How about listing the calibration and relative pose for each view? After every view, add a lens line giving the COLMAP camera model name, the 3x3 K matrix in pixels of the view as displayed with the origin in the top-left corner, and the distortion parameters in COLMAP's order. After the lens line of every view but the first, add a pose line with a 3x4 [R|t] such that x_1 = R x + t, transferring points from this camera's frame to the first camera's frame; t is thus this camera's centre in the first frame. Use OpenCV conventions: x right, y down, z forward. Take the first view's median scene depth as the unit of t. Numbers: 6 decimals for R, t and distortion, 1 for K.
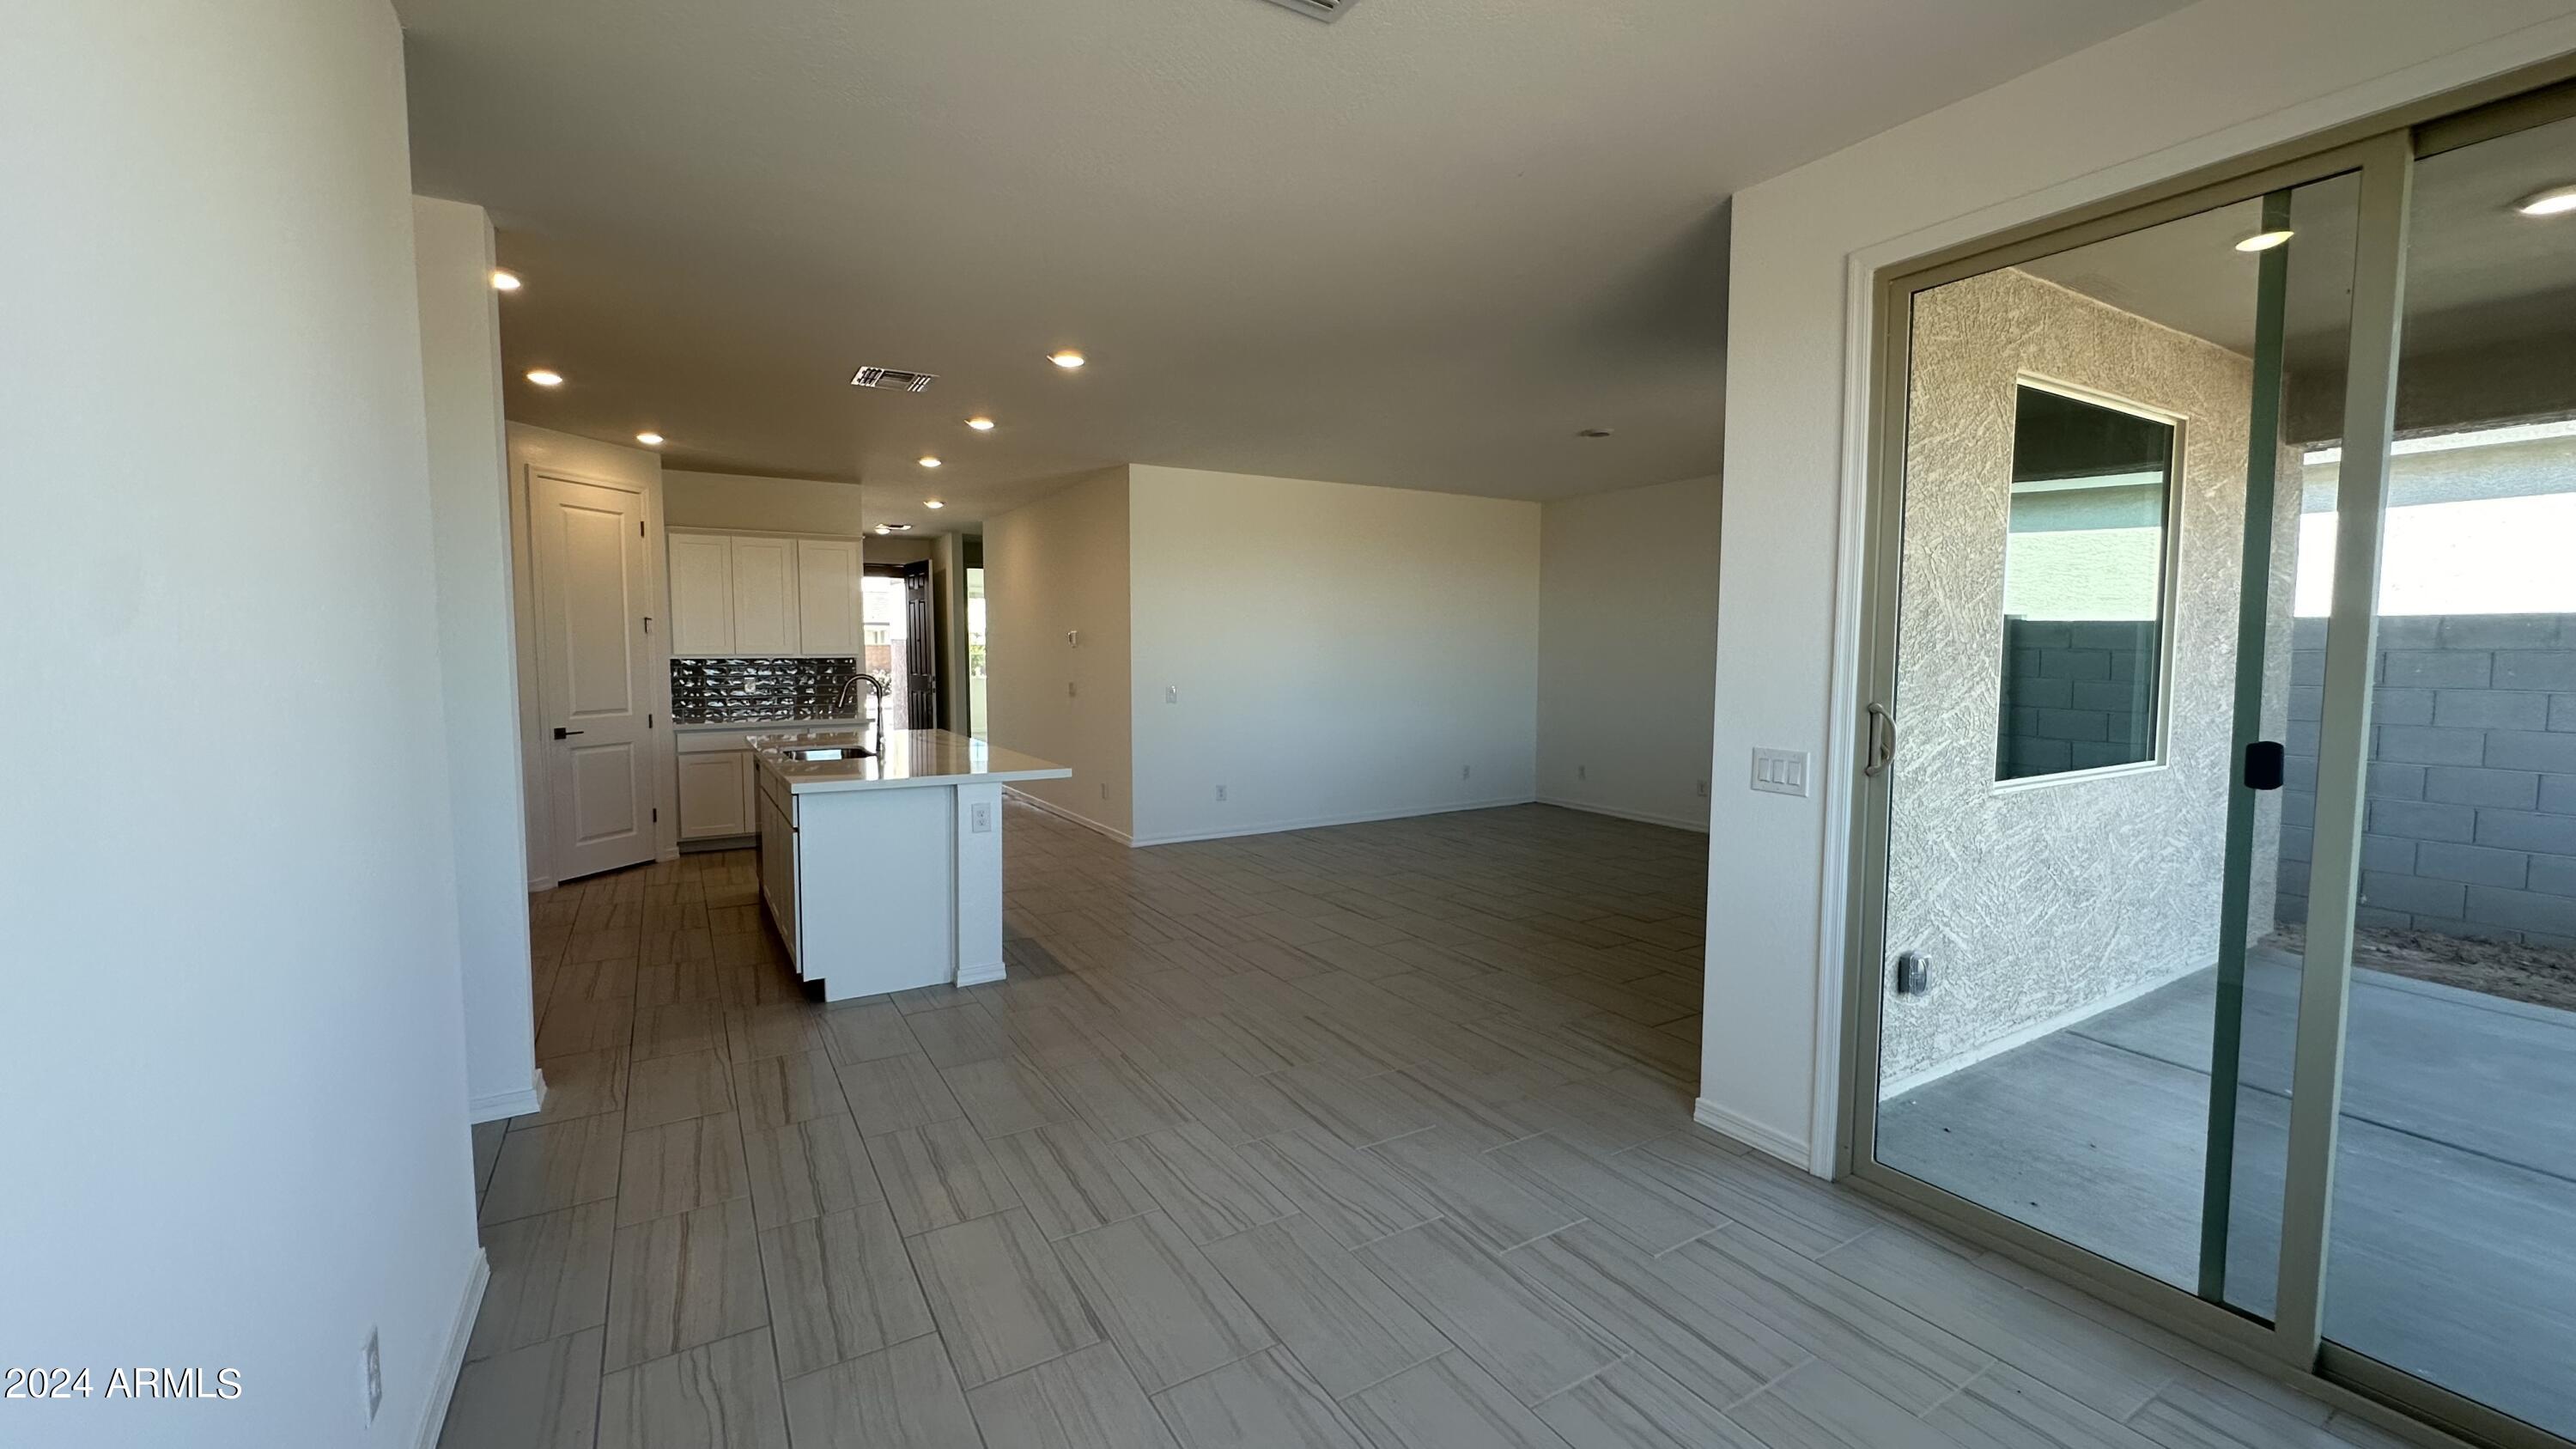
lens RADIAL K [[1029.8, 0, 1283.8], [0, 1029.8, 723.1], [0, 0, 1]] dist [-0.001519, 0.000089]
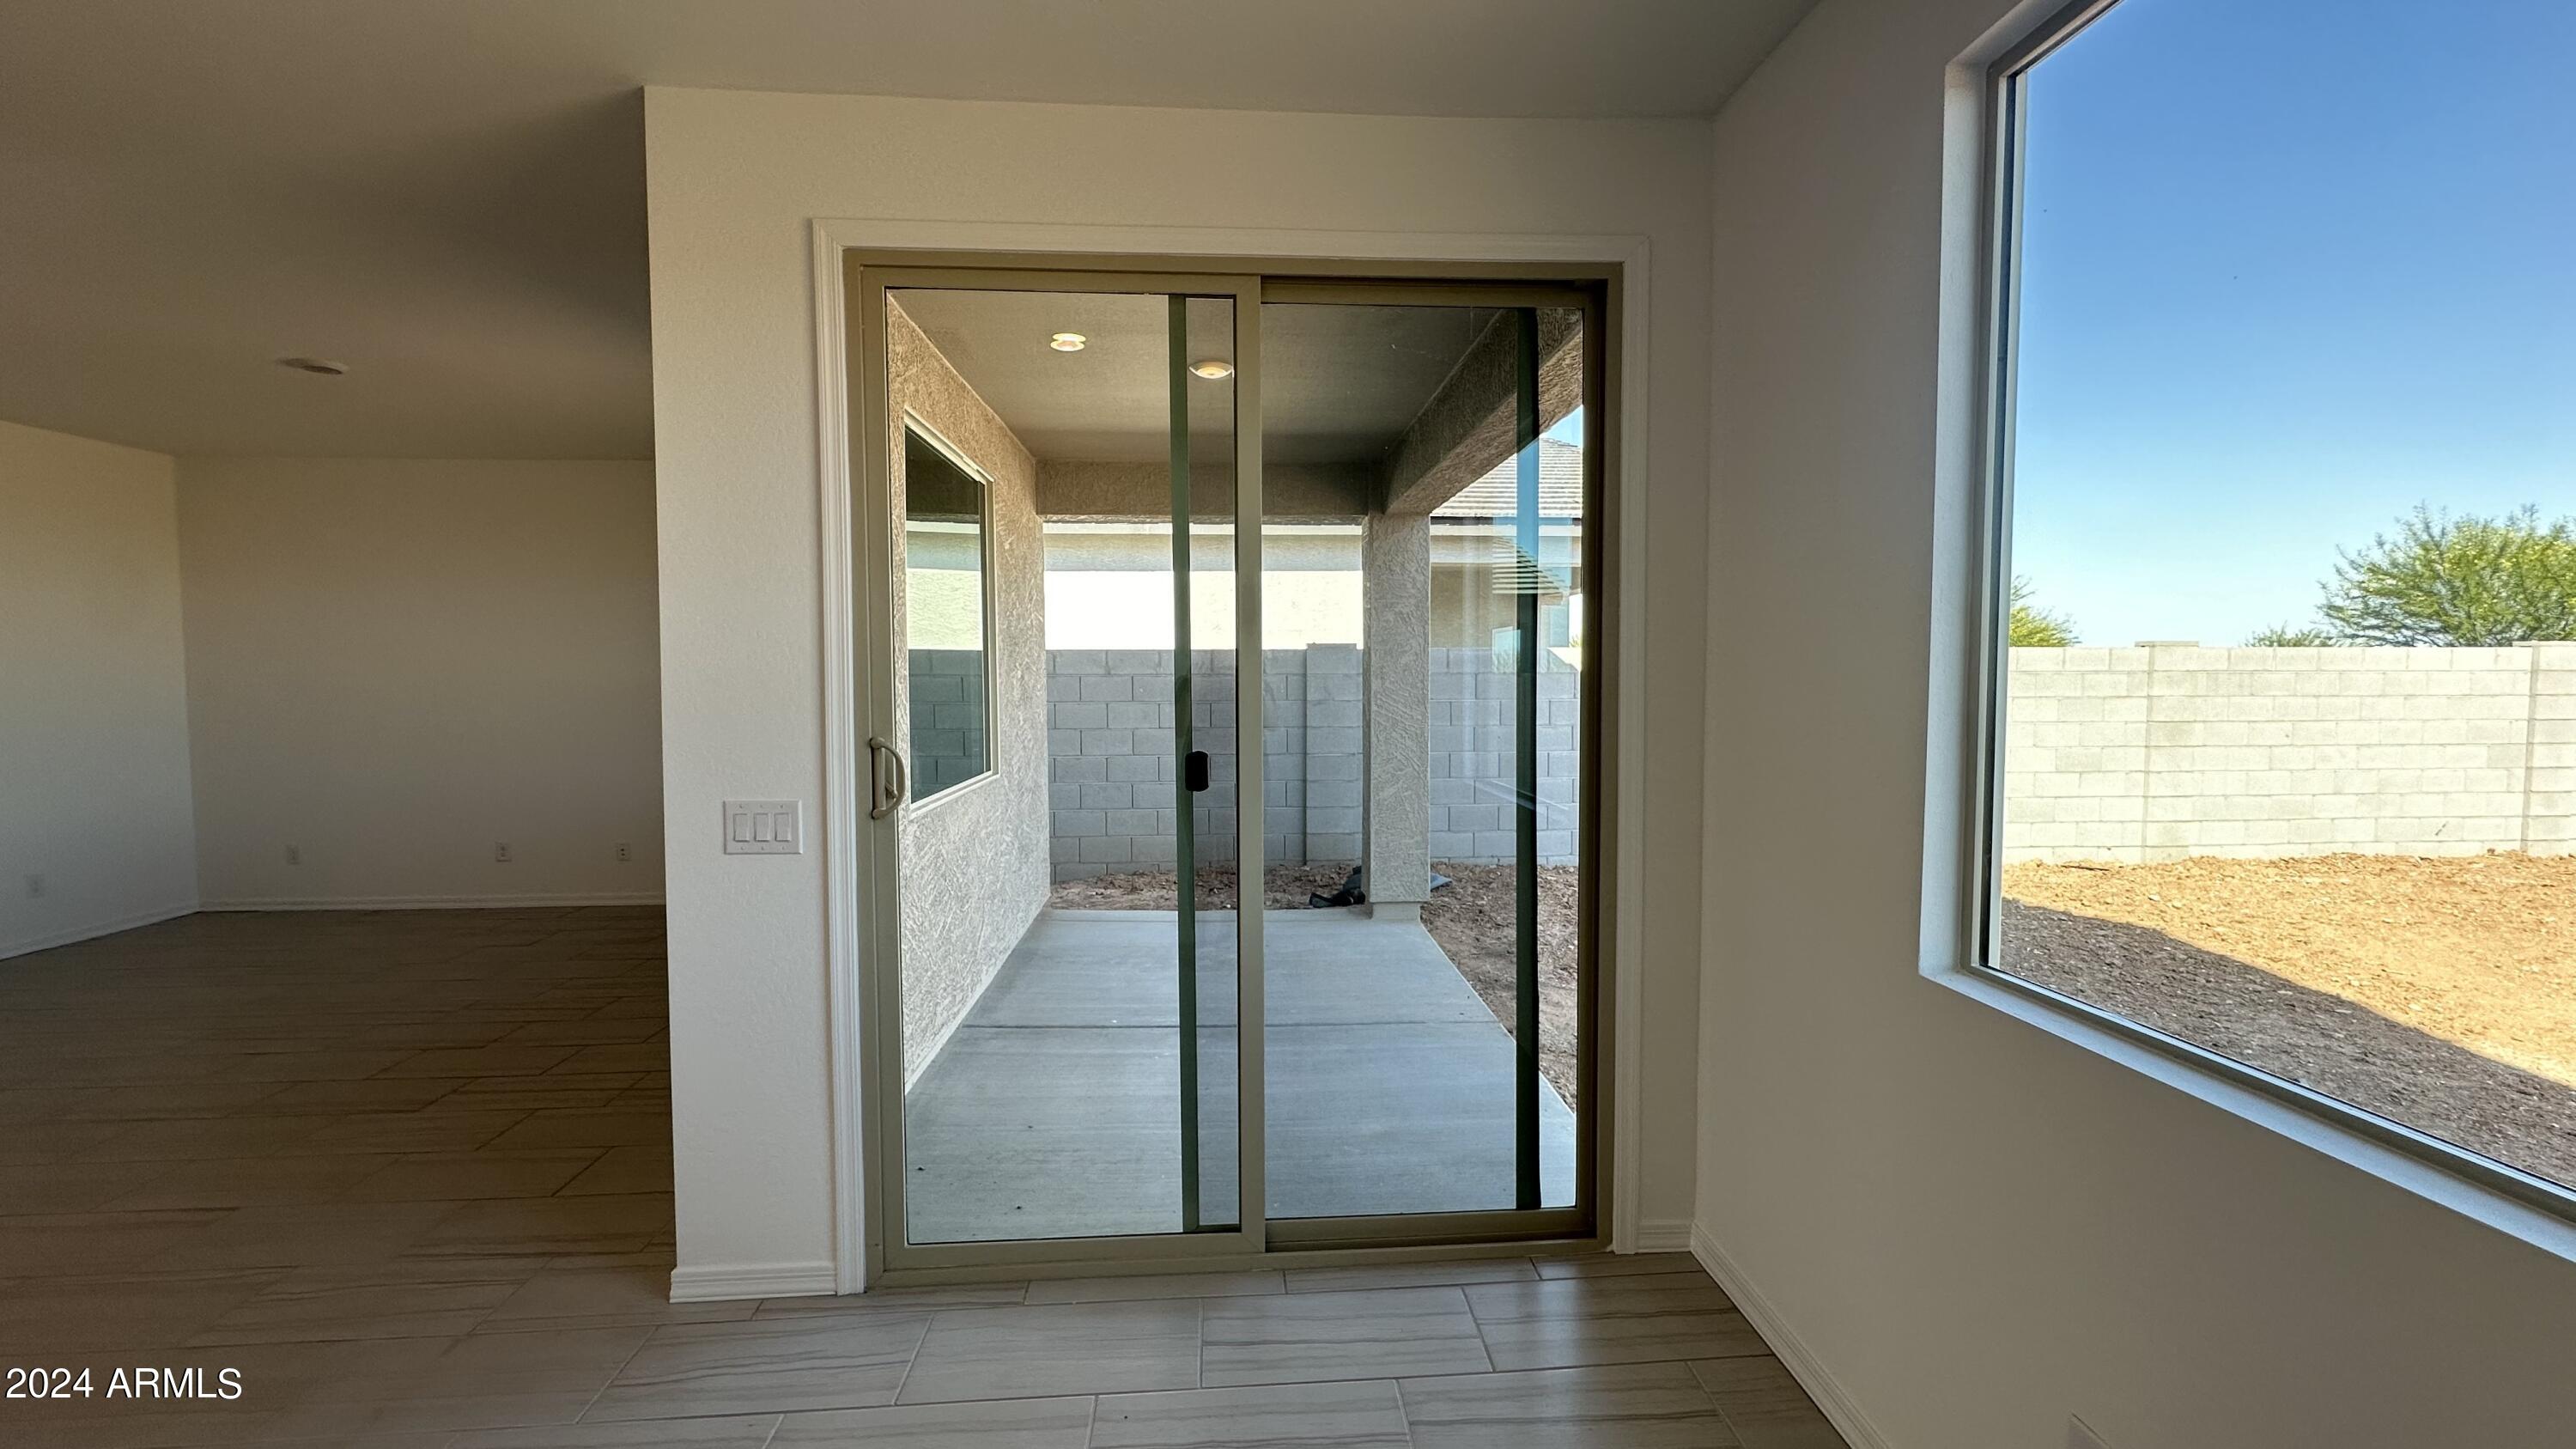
lens RADIAL K [[1029.8, 0, 1283.8], [0, 1029.8, 723.1], [0, 0, 1]] dist [-0.001519, 0.000089]
pose [[0.456943, -0.046215, 0.888295, -0.048597], [0.069157, 0.997472, 0.016320, -0.019533], [-0.886804, 0.053974, 0.458984, 0.246482]]
